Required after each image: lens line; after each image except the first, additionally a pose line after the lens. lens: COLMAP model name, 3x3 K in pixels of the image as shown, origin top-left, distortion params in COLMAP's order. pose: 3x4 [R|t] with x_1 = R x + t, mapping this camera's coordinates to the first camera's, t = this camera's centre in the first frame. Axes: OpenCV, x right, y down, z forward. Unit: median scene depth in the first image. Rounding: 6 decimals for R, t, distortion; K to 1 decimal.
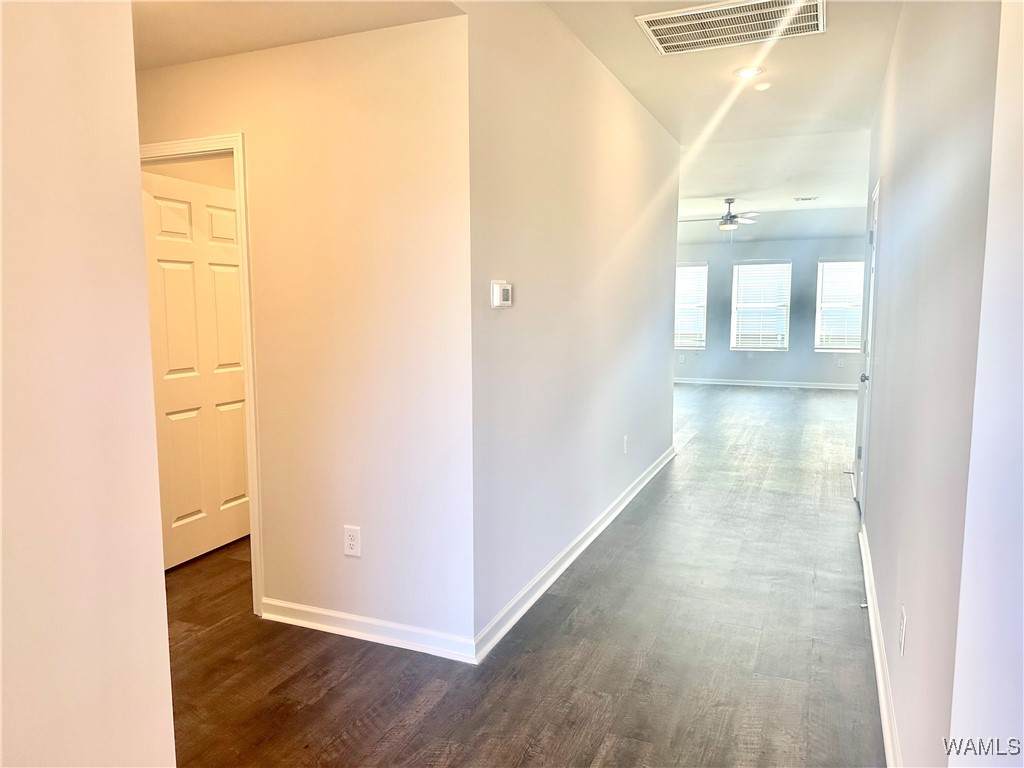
lens RADIAL K [[733.4, 0, 512.0], [0, 733.4, 384.0], [0, 0, 1]] dist [-0.000739, -0.001733]
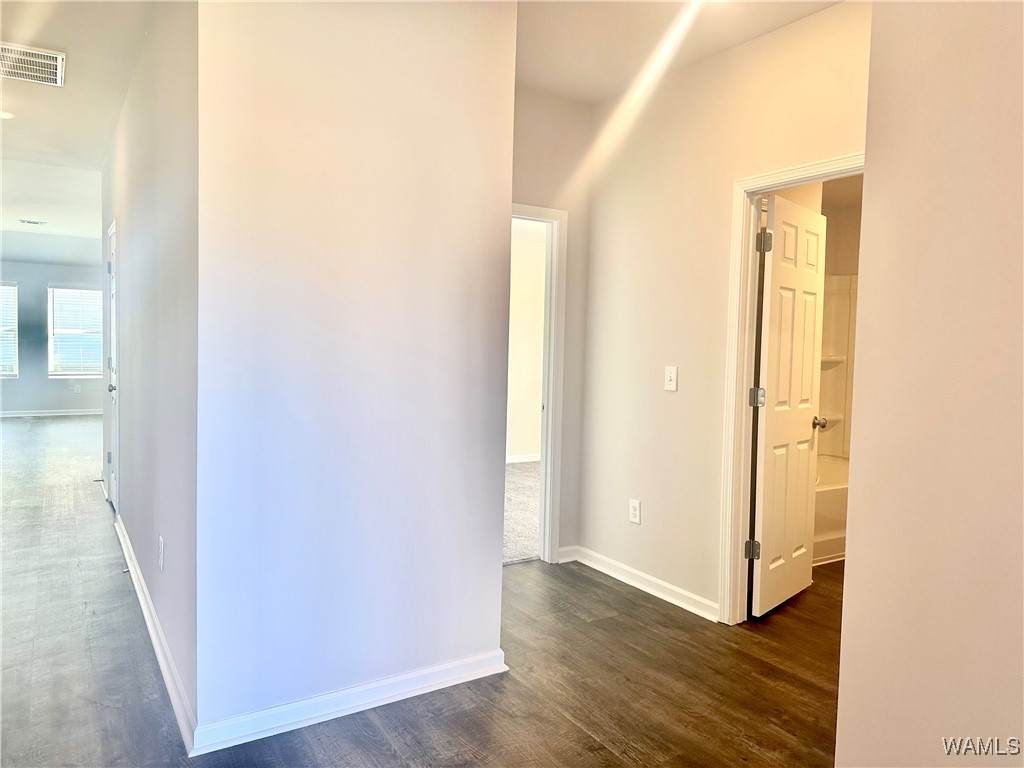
lens RADIAL K [[733.4, 0, 512.0], [0, 733.4, 384.0], [0, 0, 1]] dist [-0.000739, -0.001733]
pose [[0.568813, -0.027726, 0.821999, -0.088752], [0.064346, 0.997868, -0.010868, 0.030887], [-0.819946, 0.059074, 0.569385, -0.142085]]
